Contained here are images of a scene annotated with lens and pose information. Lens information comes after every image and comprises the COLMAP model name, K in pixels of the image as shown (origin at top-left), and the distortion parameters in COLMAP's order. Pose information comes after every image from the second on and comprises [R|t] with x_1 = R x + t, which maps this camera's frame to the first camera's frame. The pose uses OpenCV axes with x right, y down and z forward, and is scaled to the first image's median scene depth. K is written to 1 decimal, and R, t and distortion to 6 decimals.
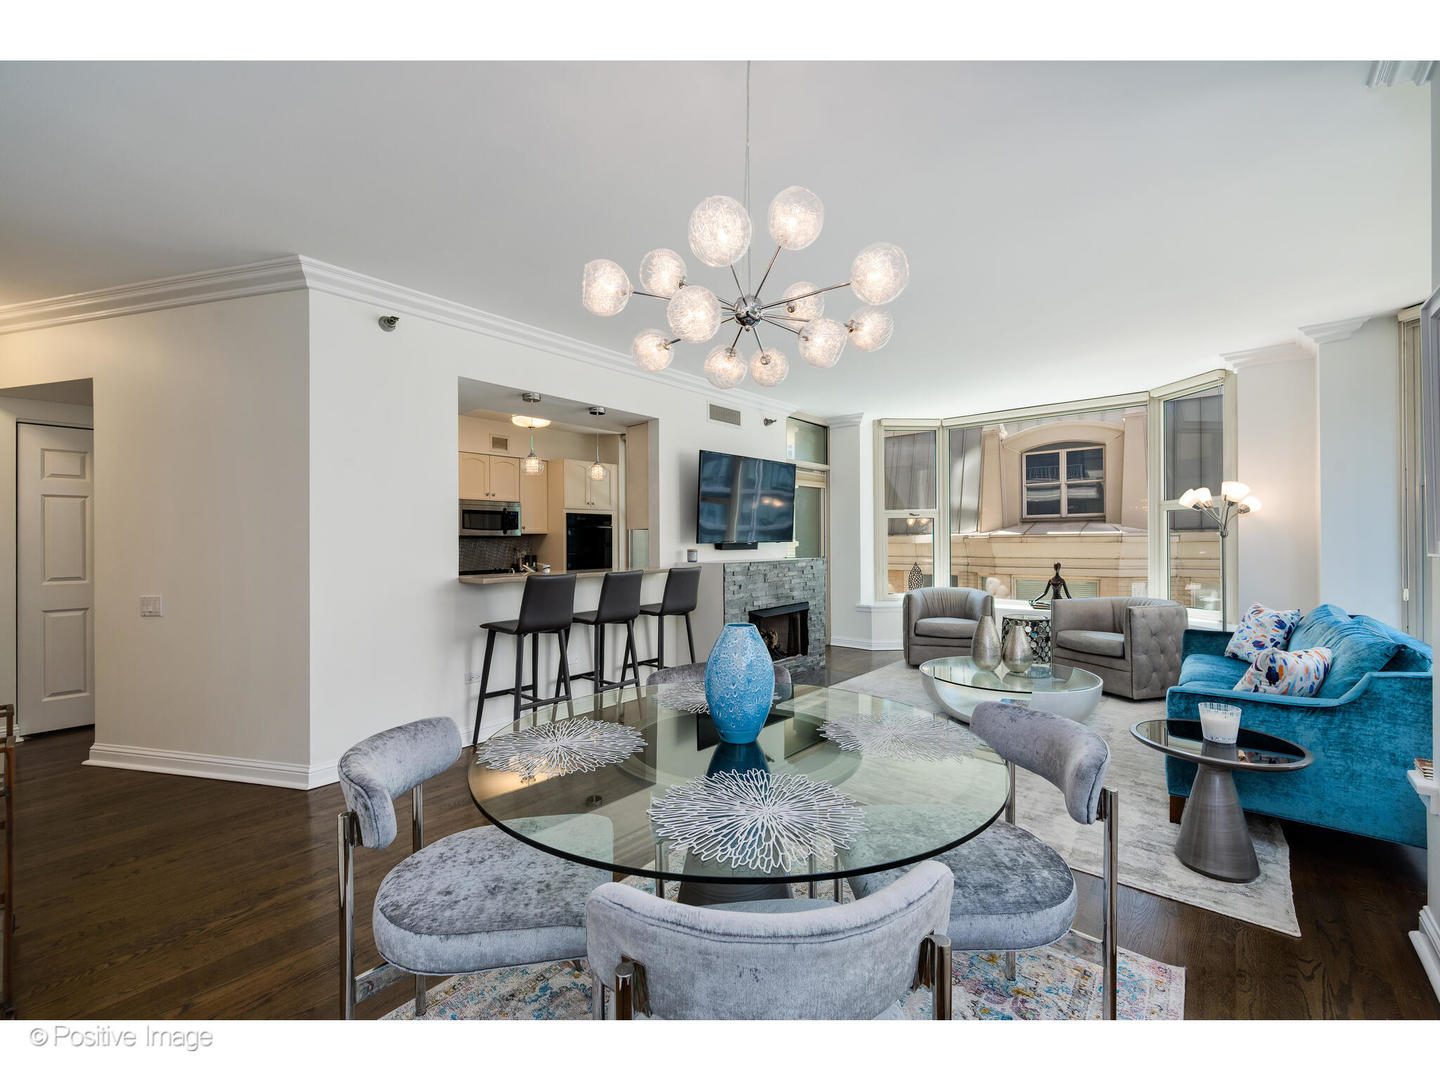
lens RADIAL K [[590.1, 0, 714.4], [0, 590.1, 532.7], [0, 0, 1]] dist [-0.001599, 0.000429]
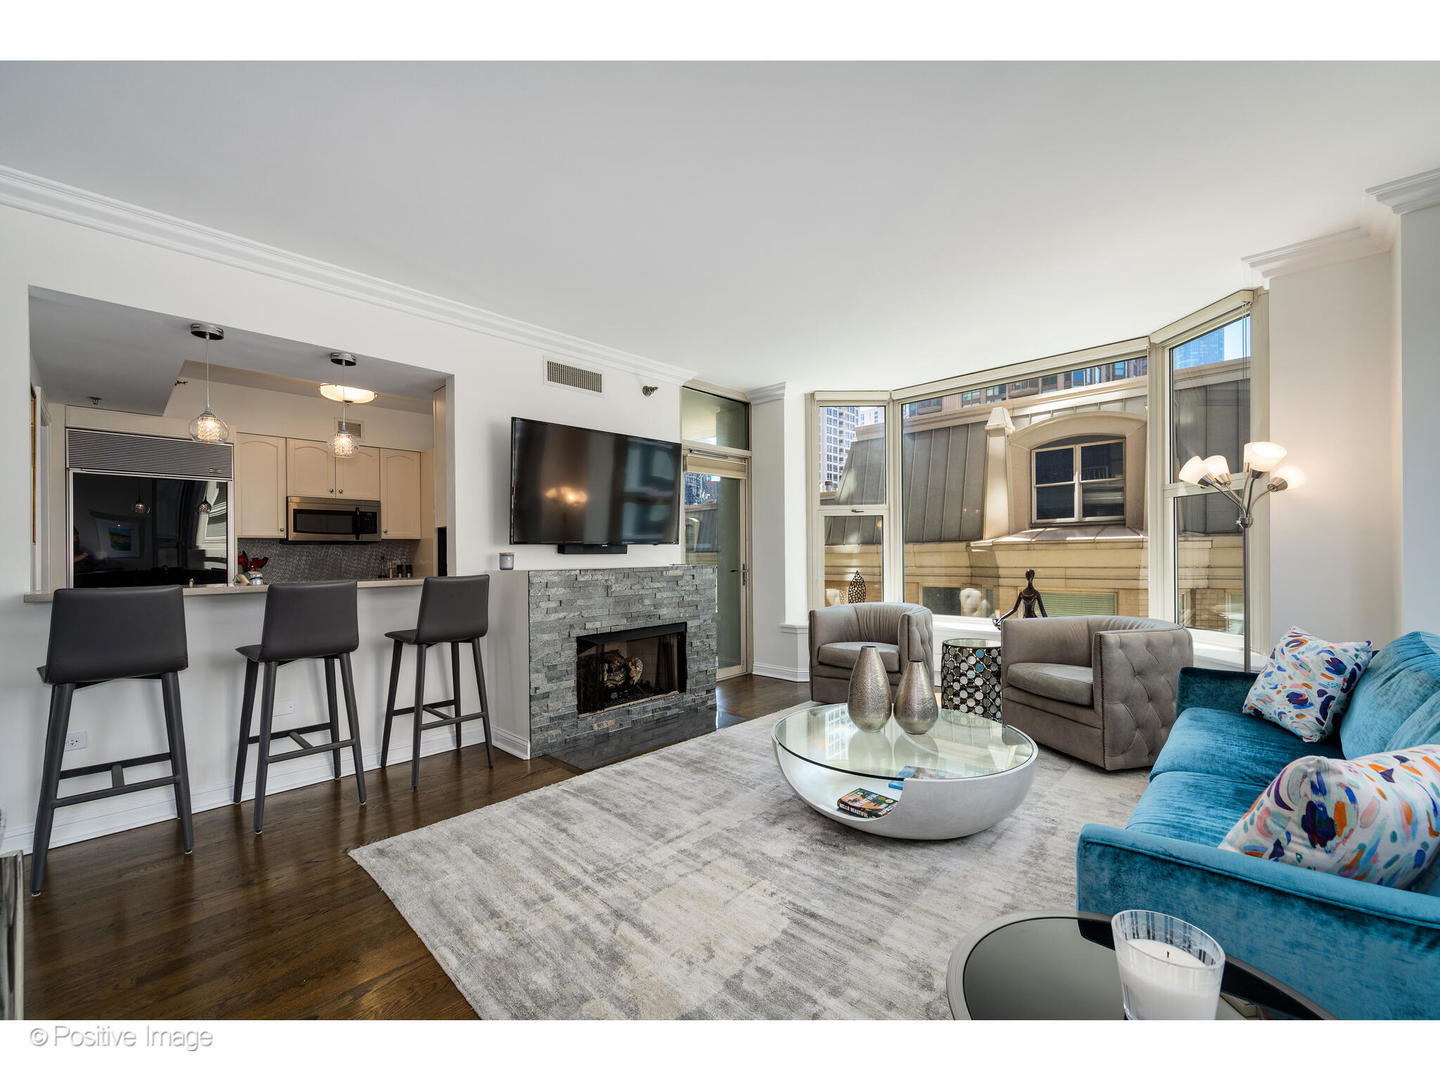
lens RADIAL K [[590.1, 0, 720.3], [0, 590.1, 551.8], [0, 0, 1]] dist [-0.001599, 0.000429]
pose [[0.999183, -0.005967, -0.039983, 0.244922], [0.006322, 0.999942, 0.008748, 0.021301], [0.039929, -0.008994, 0.999162, 0.256831]]
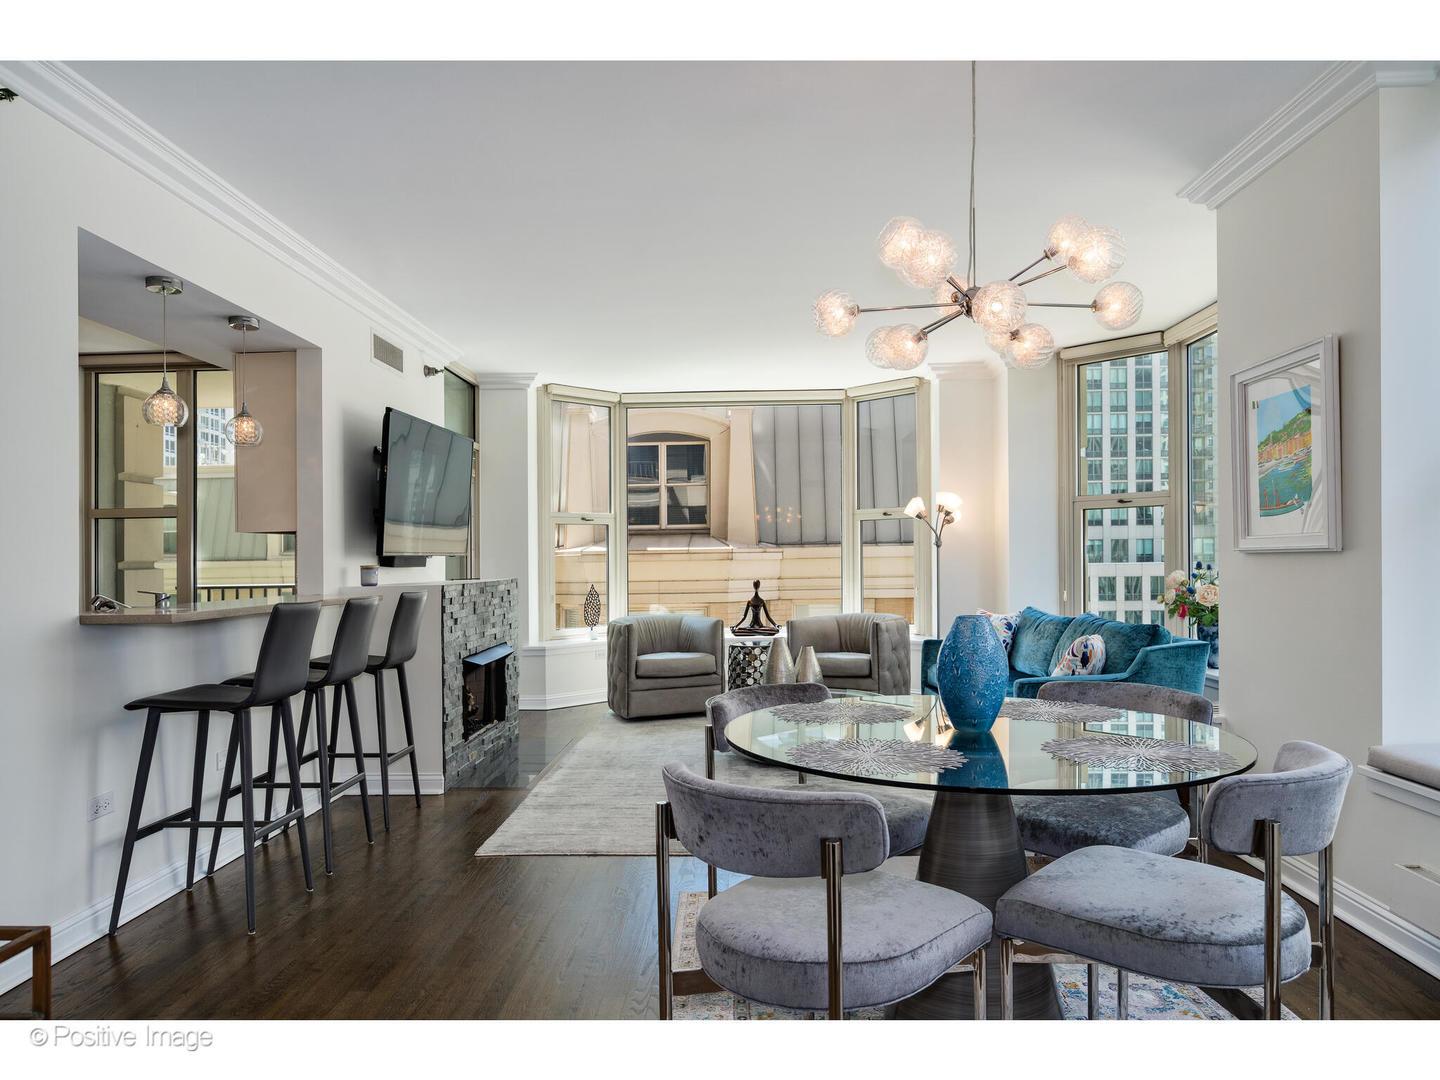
lens RADIAL K [[934.2, 0, 703.4], [0, 934.2, 544.4], [0, 0, 1]] dist [-0.000941, -0.001985]
pose [[0.780679, 0.006286, 0.624900, -0.357098], [-0.000945, 0.999960, -0.008879, 0.014187], [-0.624931, 0.006341, 0.780654, 0.011349]]
